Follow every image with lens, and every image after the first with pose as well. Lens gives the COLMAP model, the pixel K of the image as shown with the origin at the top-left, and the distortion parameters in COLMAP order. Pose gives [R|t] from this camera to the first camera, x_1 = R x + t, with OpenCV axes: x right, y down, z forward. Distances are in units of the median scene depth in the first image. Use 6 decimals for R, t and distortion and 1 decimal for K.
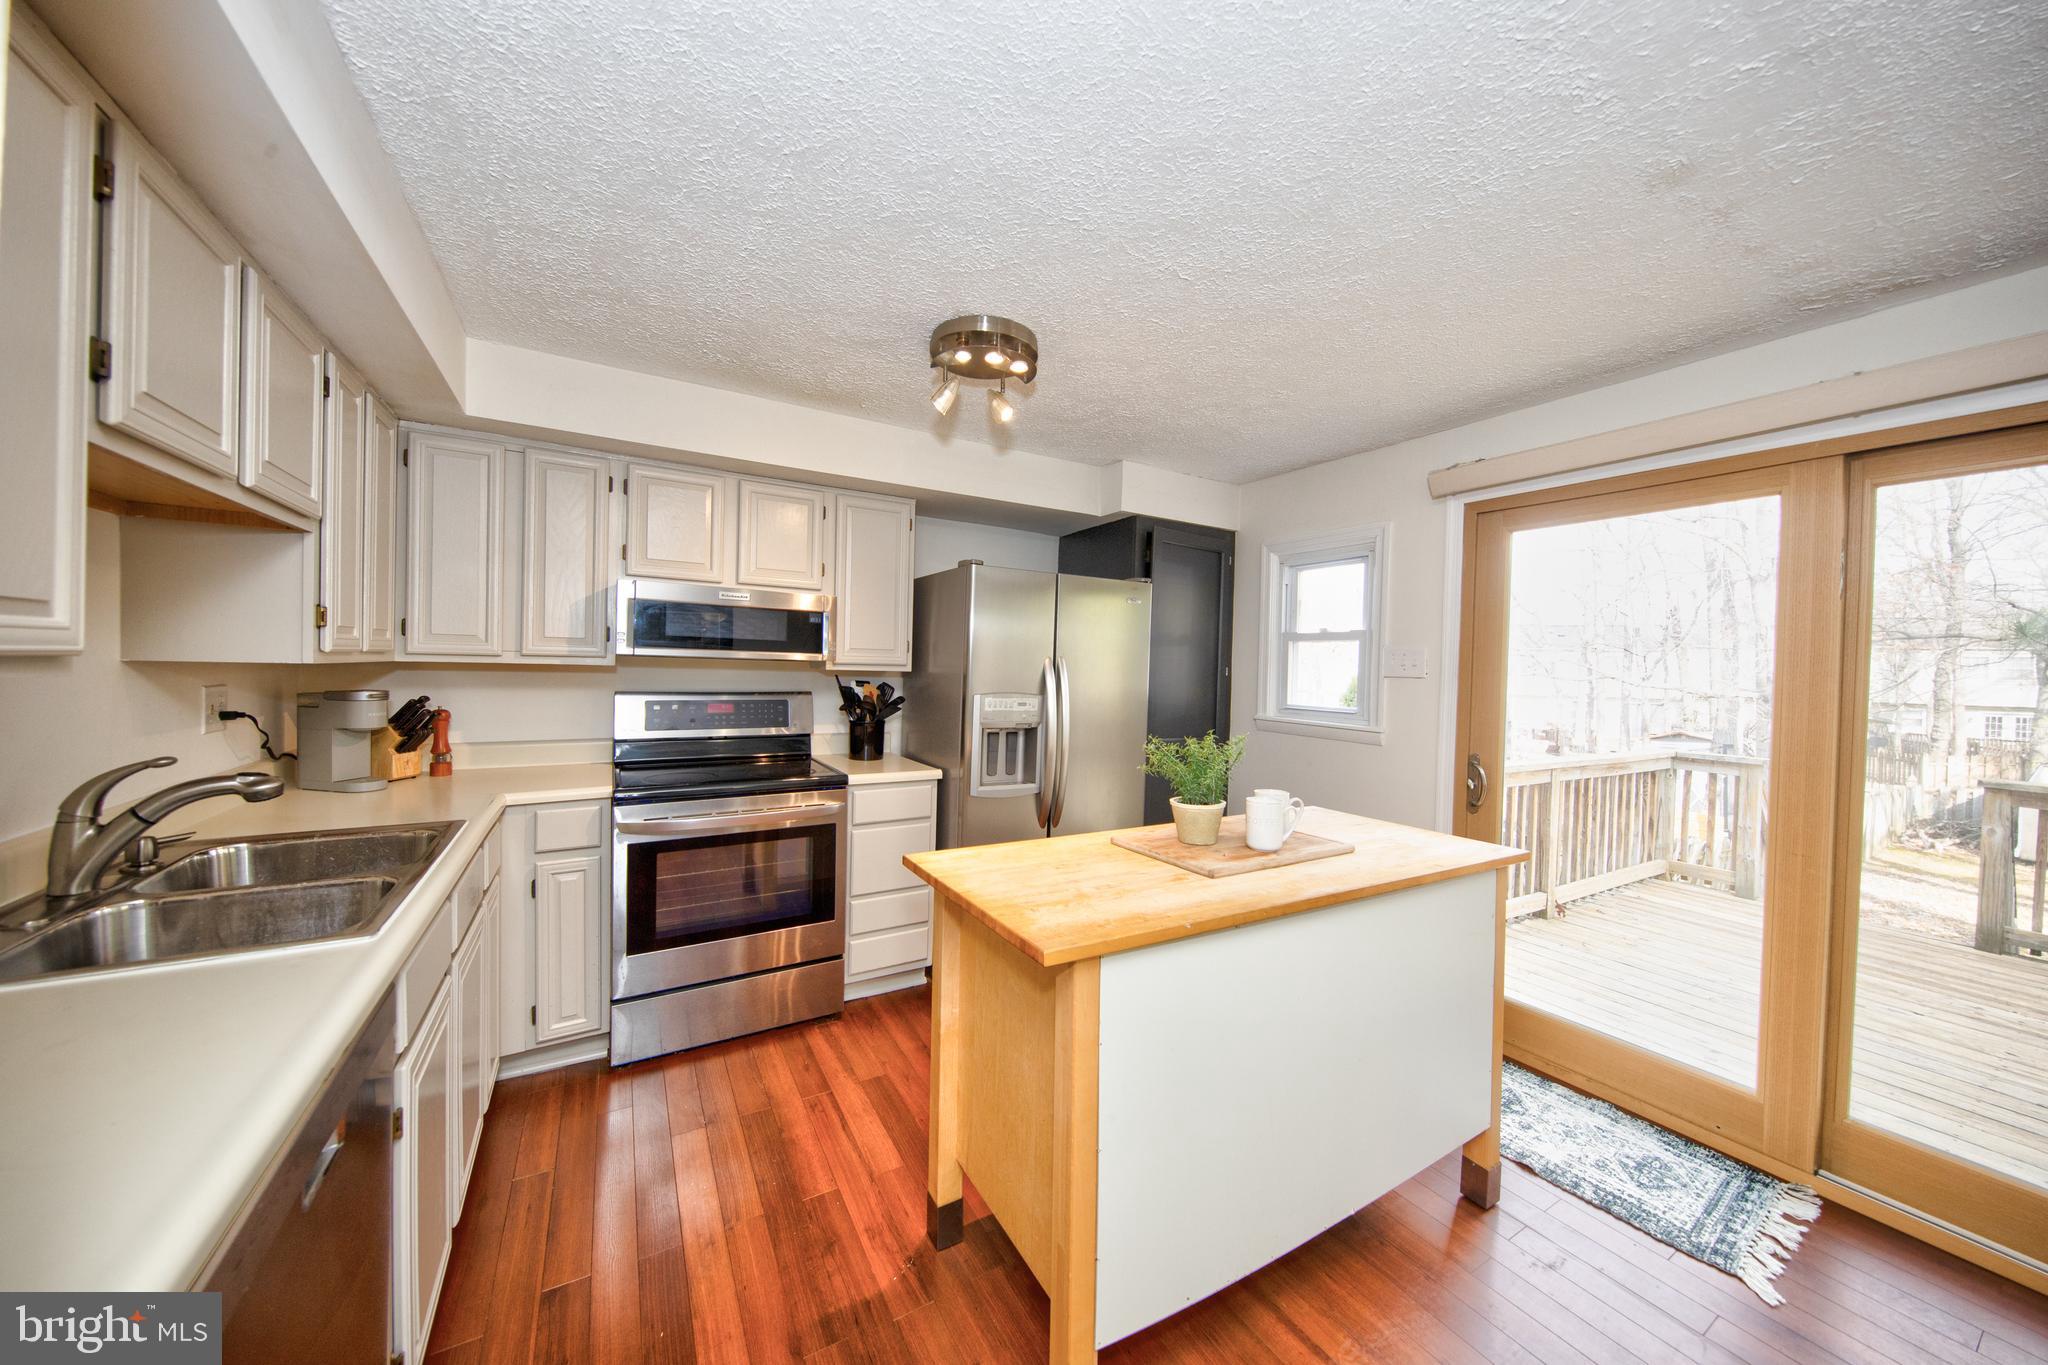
lens RADIAL K [[704.6, 0, 1017.1], [0, 704.6, 680.6], [0, 0, 1]] dist [-0.000660, -0.000142]
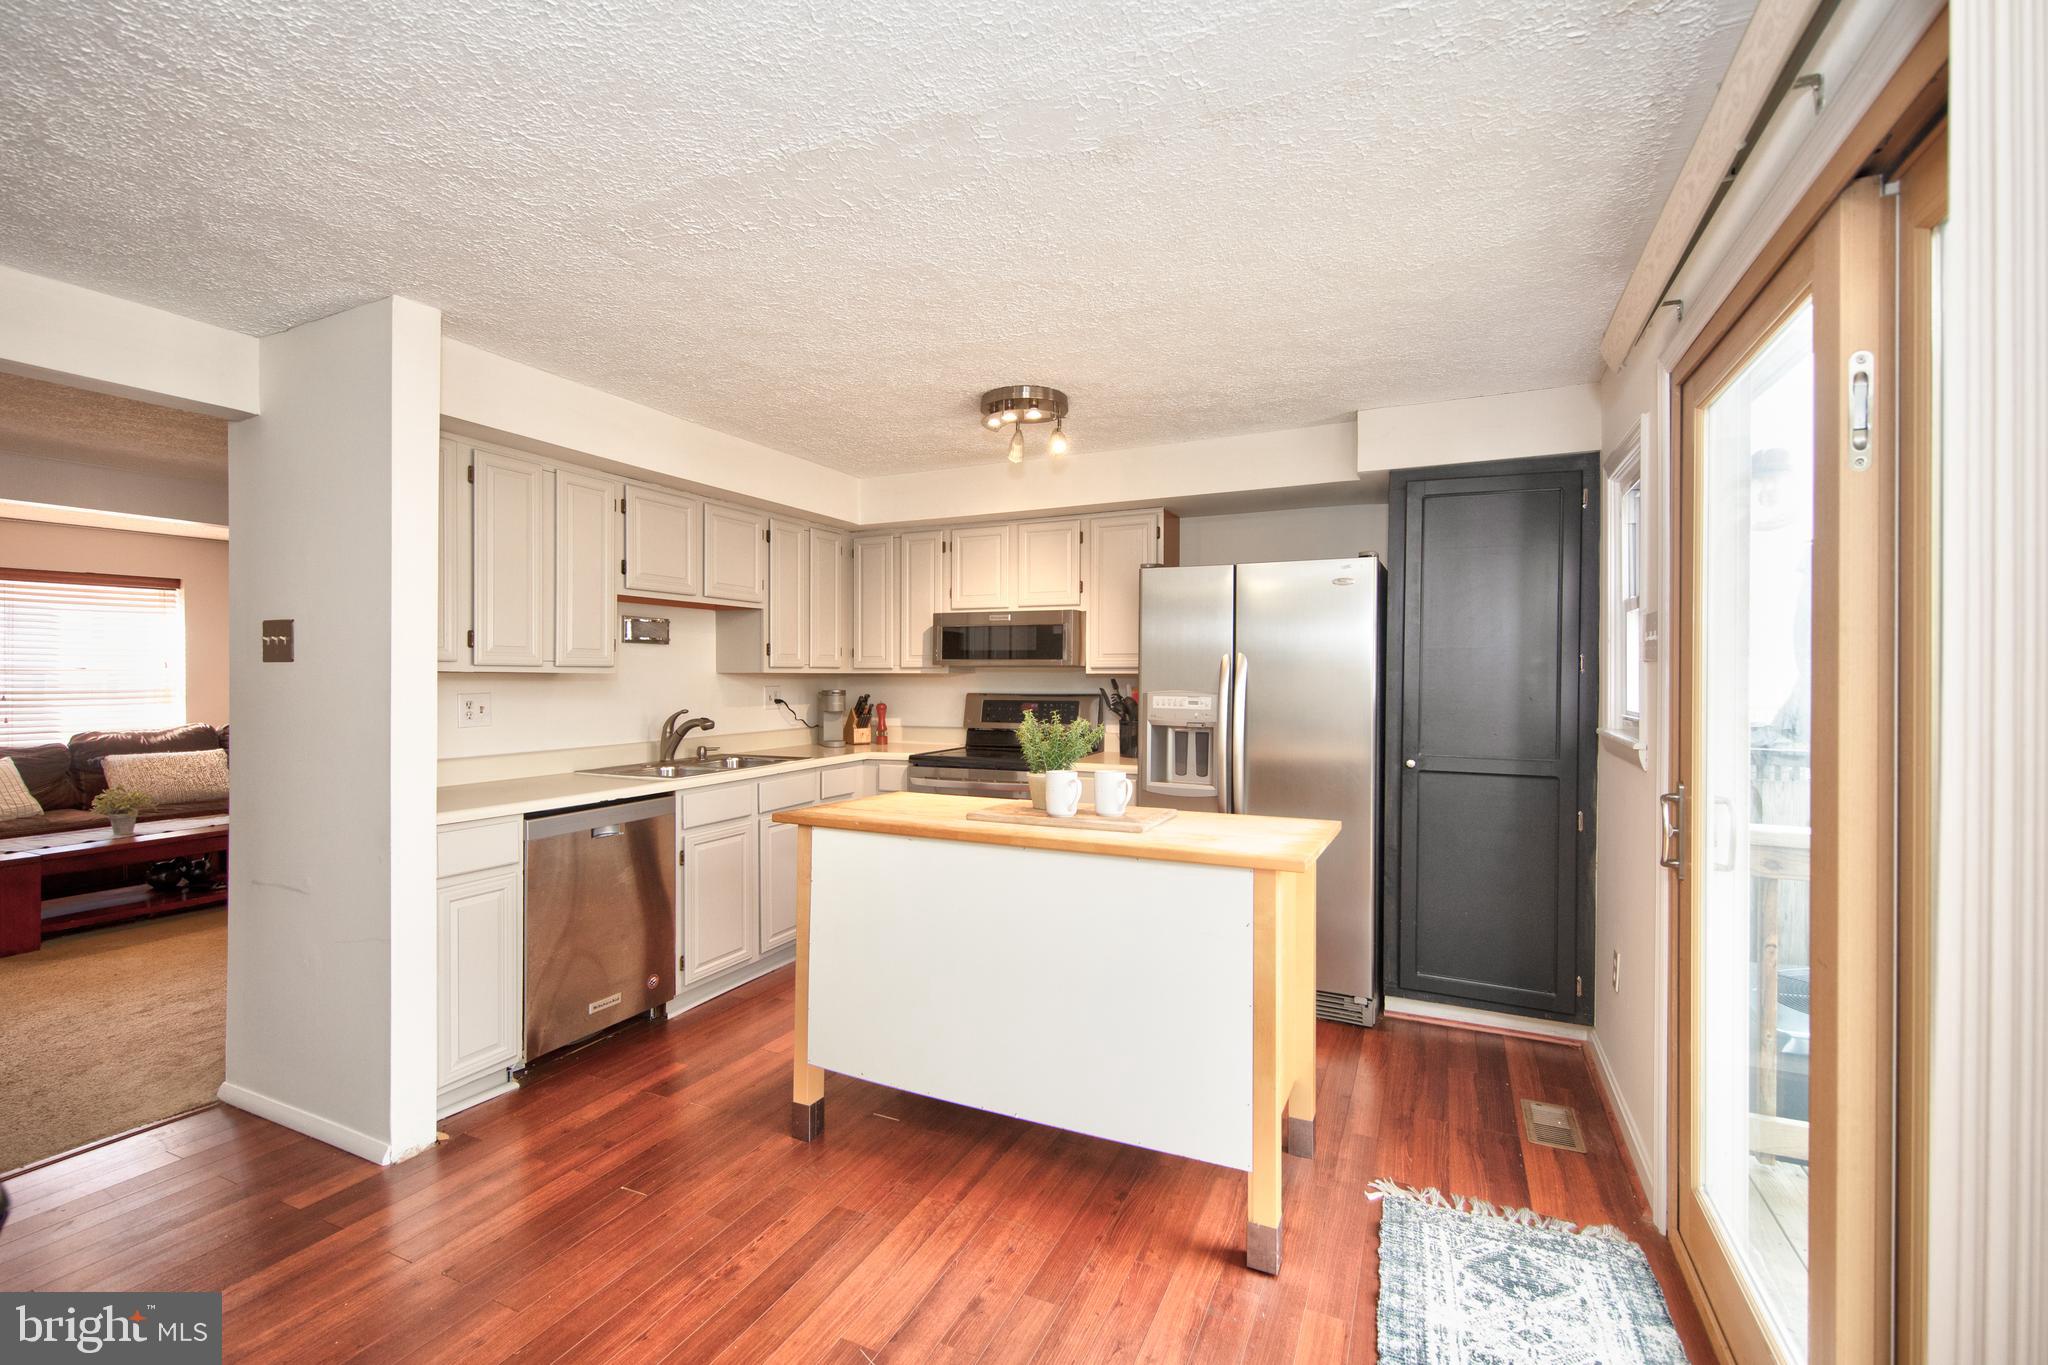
lens RADIAL K [[887.0, 0, 1021.4], [0, 887.0, 686.5], [0, 0, 1]] dist [-0.004281, -0.000293]
pose [[0.570190, -0.013598, -0.821401, 1.072140], [-0.003279, 0.999817, -0.018828, 0.041611], [0.821507, 0.013430, 0.570041, 0.109185]]
